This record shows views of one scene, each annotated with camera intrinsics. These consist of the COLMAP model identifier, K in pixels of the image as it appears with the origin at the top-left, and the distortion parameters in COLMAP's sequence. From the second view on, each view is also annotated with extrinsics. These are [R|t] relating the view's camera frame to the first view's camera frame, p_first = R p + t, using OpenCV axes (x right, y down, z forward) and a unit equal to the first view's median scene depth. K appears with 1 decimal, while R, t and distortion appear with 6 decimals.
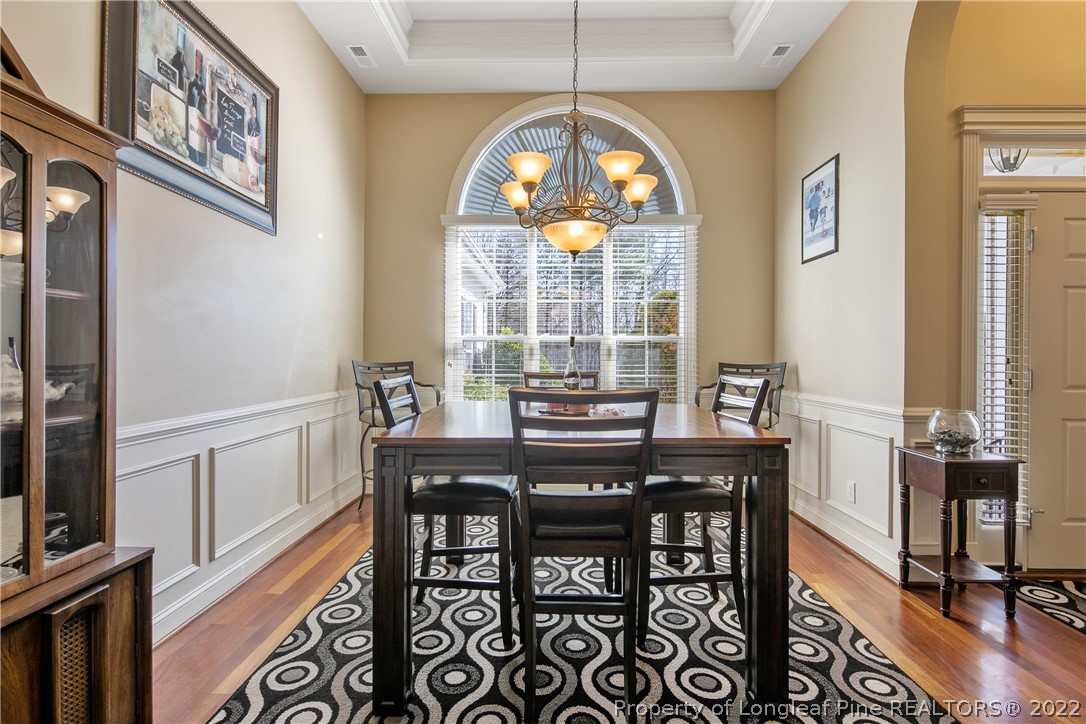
lens RADIAL K [[524.4, 0, 544.2], [0, 524.4, 355.6], [0, 0, 1]] dist [-0.001298, -0.001065]
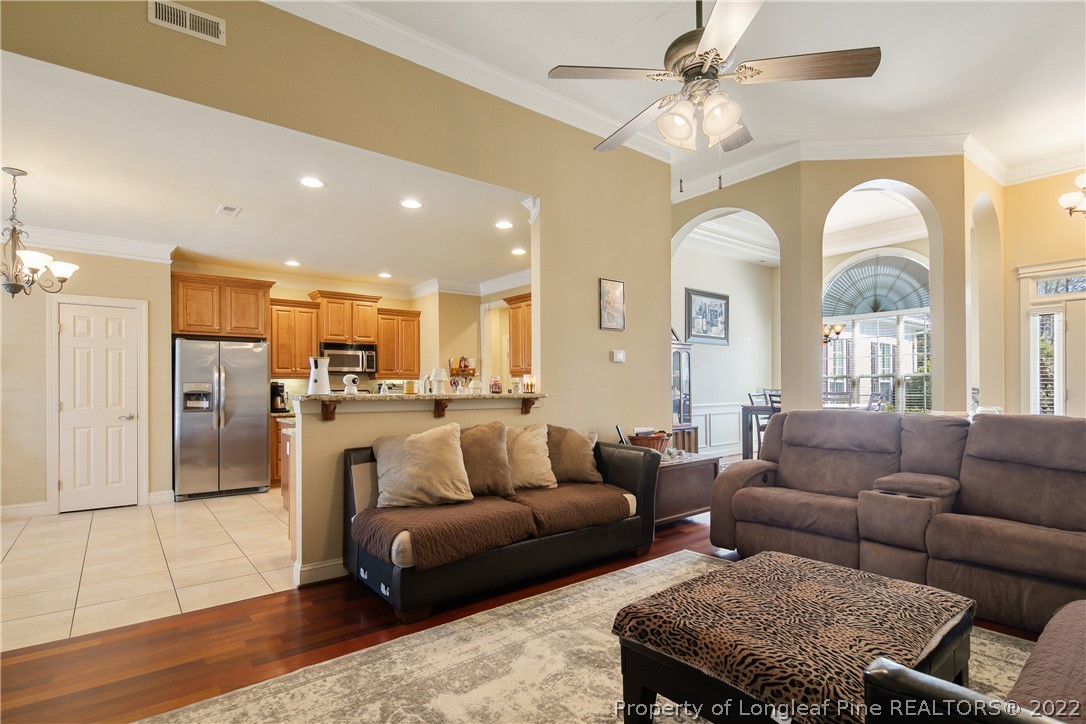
lens RADIAL K [[539.6, 0, 544.5], [0, 539.6, 386.0], [0, 0, 1]] dist [-0.001399, -0.000768]
pose [[0.637874, -0.011988, -0.770047, 1.389382], [0.009534, 0.999925, -0.007669, 0.010061], [0.770082, -0.002450, 0.637941, -2.074747]]
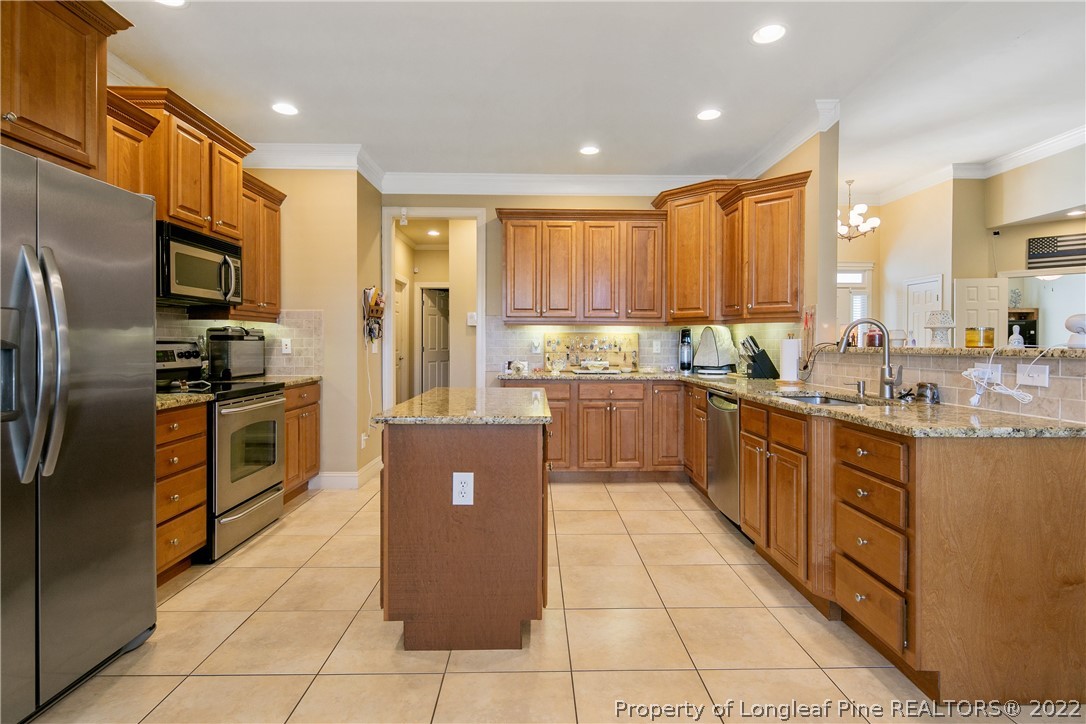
lens RADIAL K [[530.6, 0, 543.7], [0, 530.6, 343.6], [0, 0, 1]] dist [0.000803, -0.000723]
pose [[0.999191, -0.003333, 0.040081, -0.754493], [0.003203, 0.999989, 0.003313, 0.004299], [-0.040092, -0.003182, 0.999191, -2.315404]]
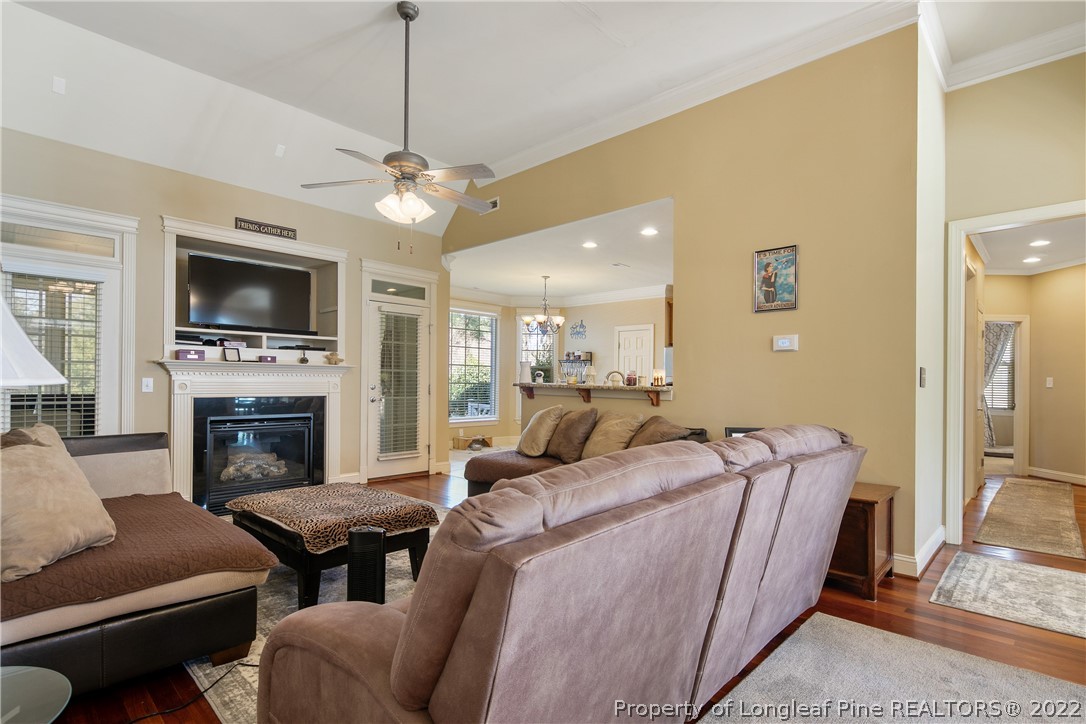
lens RADIAL K [[534.0, 0, 546.1], [0, 534.0, 380.7], [0, 0, 1]] dist [-0.003172, -0.001432]
pose [[-0.673342, -0.012496, -0.739225, 1.634233], [-0.015389, 0.999877, -0.002886, 0.011622], [0.739171, 0.009433, -0.673452, -0.109316]]
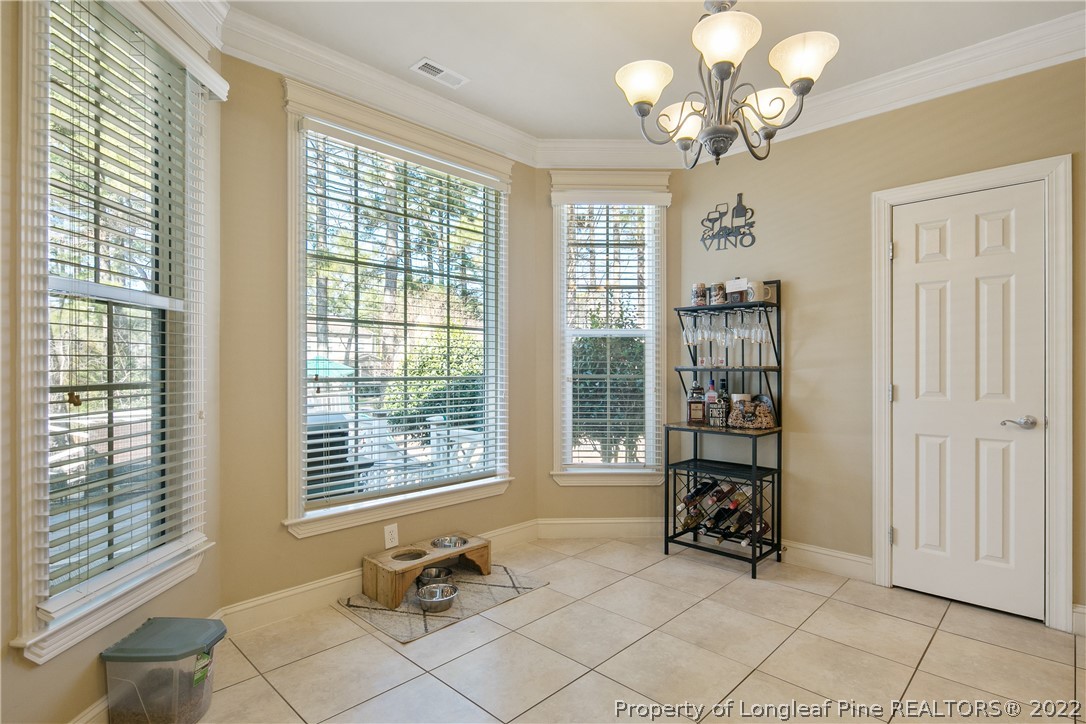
lens RADIAL K [[545.2, 0, 543.4], [0, 545.2, 366.1], [0, 0, 1]] dist [-0.001602, -0.001069]
pose [[-0.683237, -0.005963, -0.730172, -0.034527], [-0.002097, 0.999979, -0.006204, 0.006485], [0.730194, -0.002708, -0.683235, -1.940704]]
